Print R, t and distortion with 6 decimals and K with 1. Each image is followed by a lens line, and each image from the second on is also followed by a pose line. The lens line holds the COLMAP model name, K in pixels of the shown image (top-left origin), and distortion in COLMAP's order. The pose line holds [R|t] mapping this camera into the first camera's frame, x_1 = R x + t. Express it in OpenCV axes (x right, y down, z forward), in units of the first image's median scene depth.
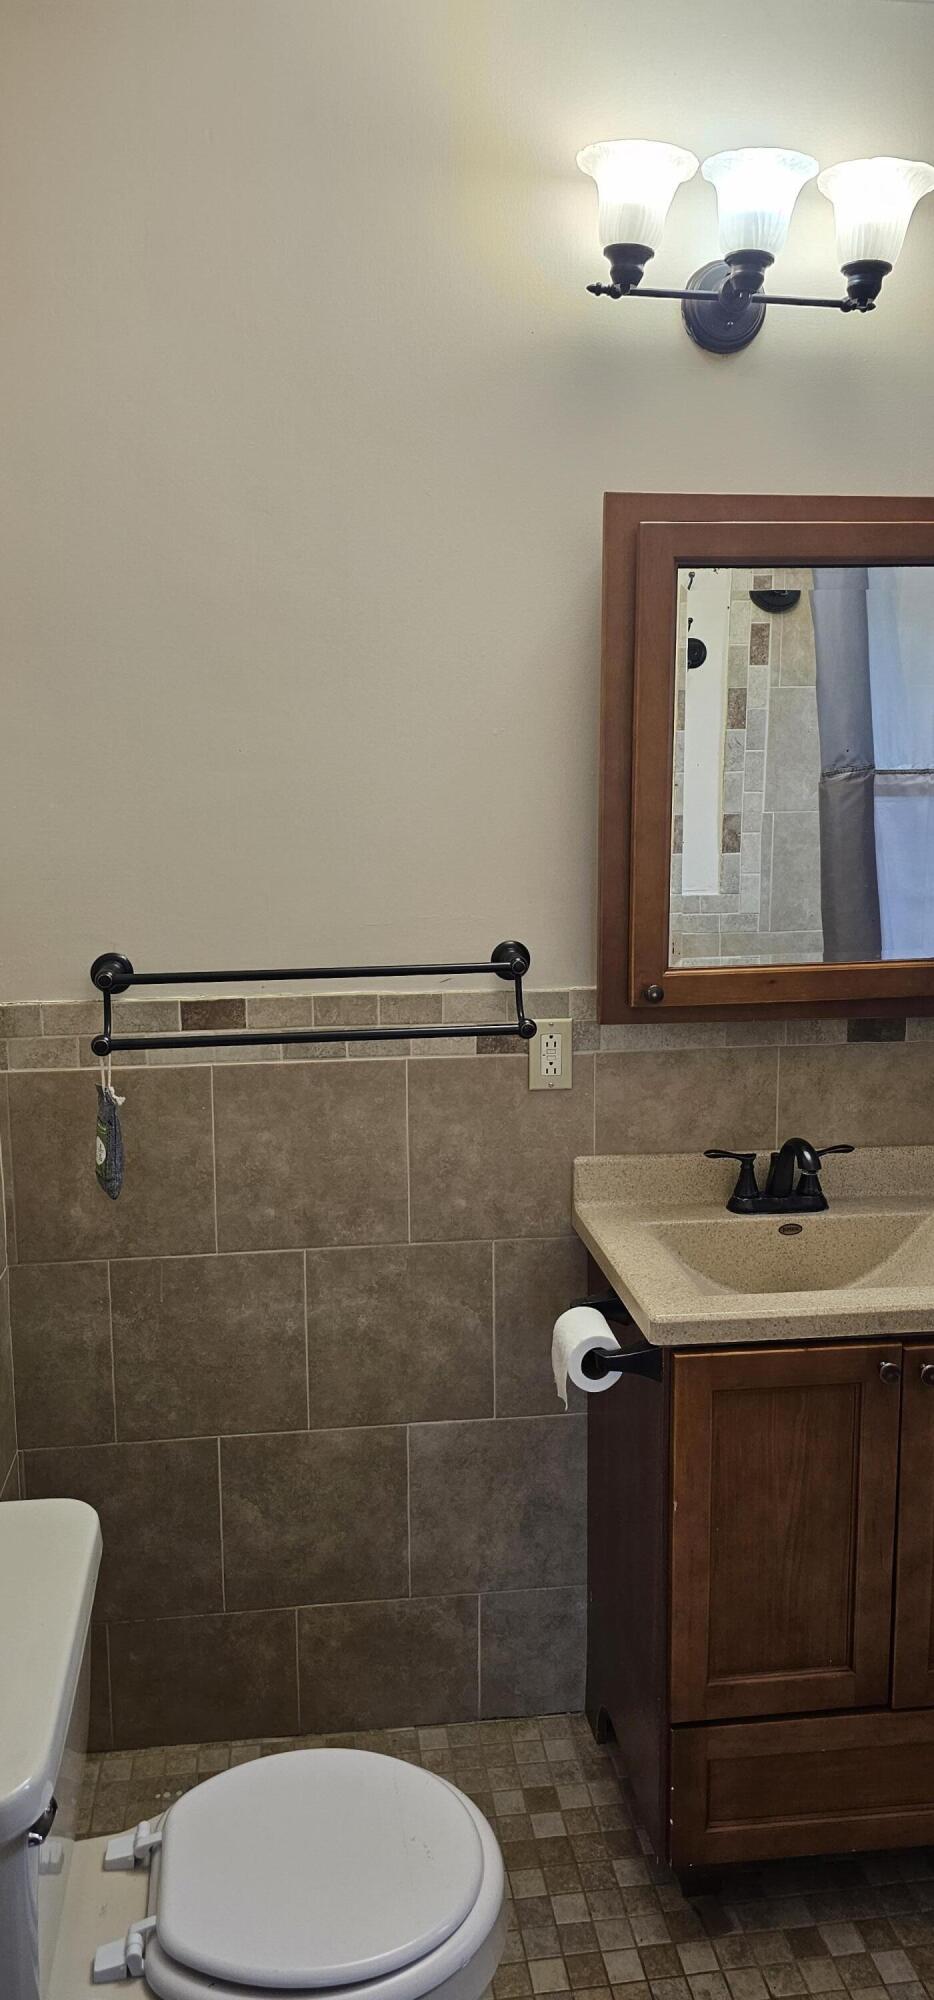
lens RADIAL K [[1381.0, 0, 463.7], [0, 1381.0, 998.4], [0, 0, 1]] dist [0.075208, -0.065832]
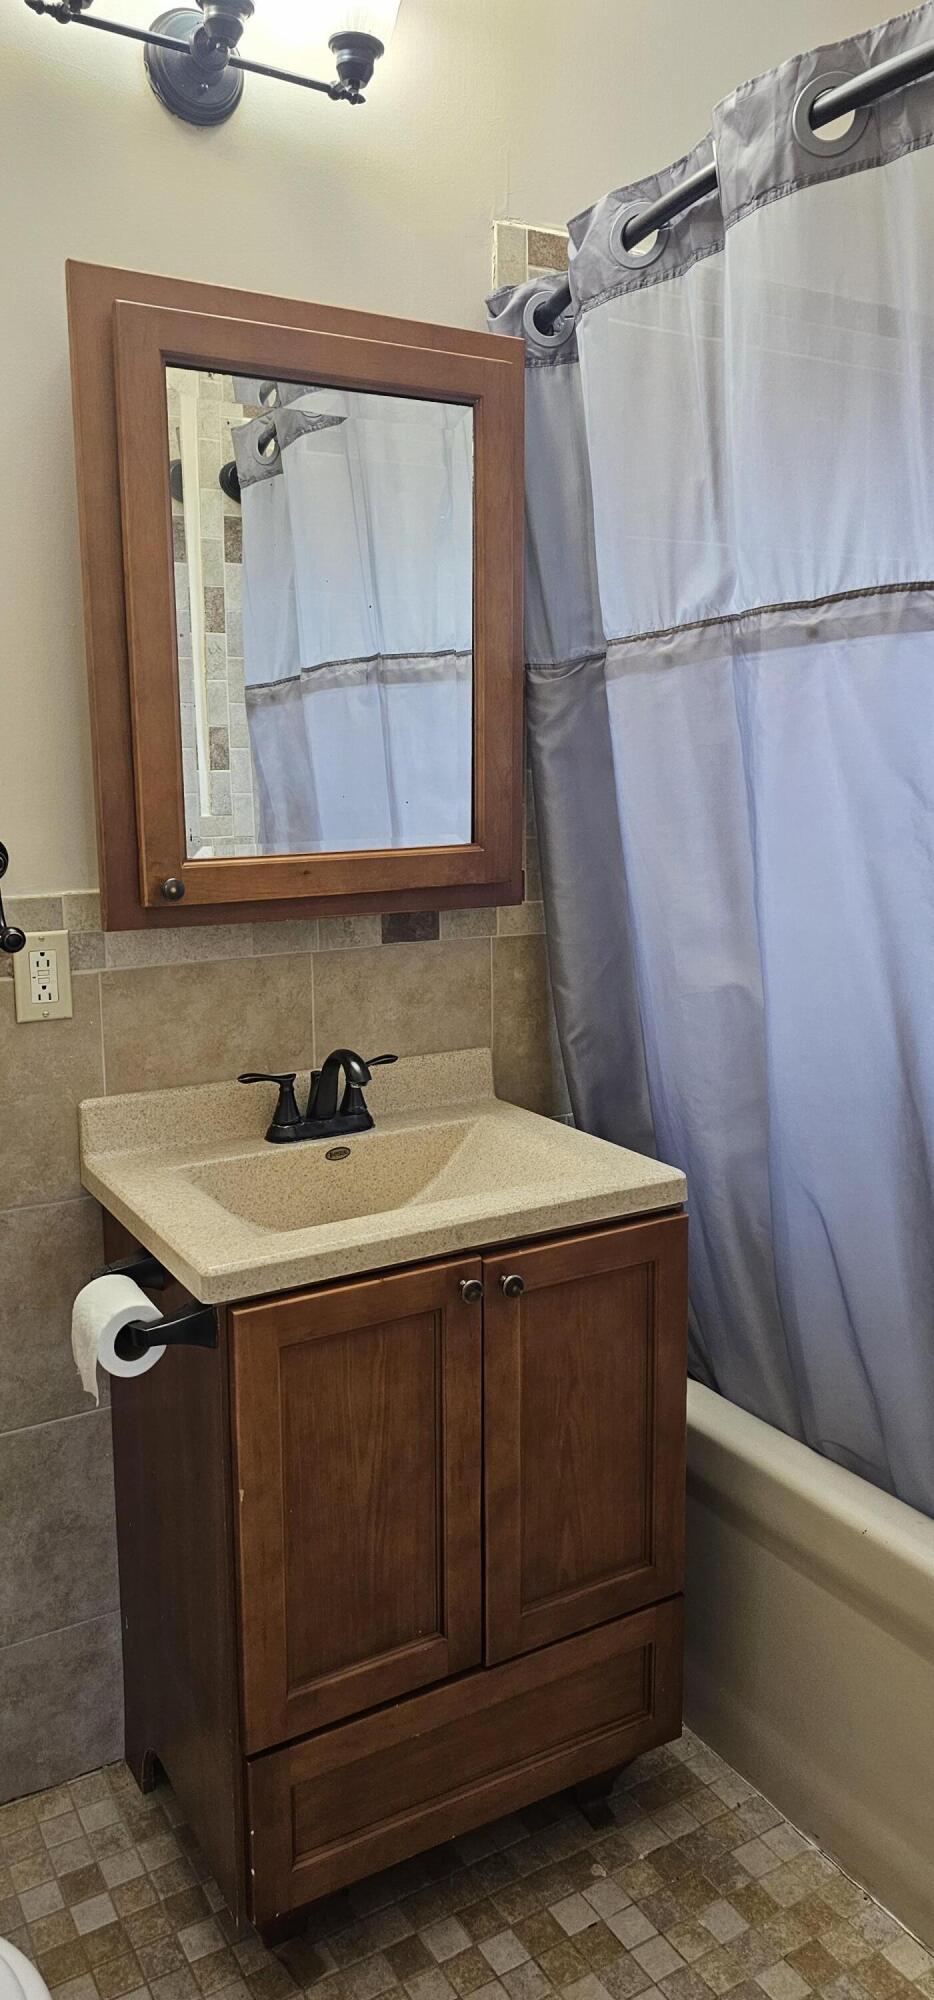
lens RADIAL K [[1381.0, 0, 478.5], [0, 1381.0, 955.4], [0, 0, 1]] dist [0.075208, -0.065832]
pose [[0.922153, -0.062897, 0.381678, -0.012923], [0.066490, 0.997780, 0.003781, 0.044461], [-0.381068, 0.021891, 0.924288, 0.152583]]
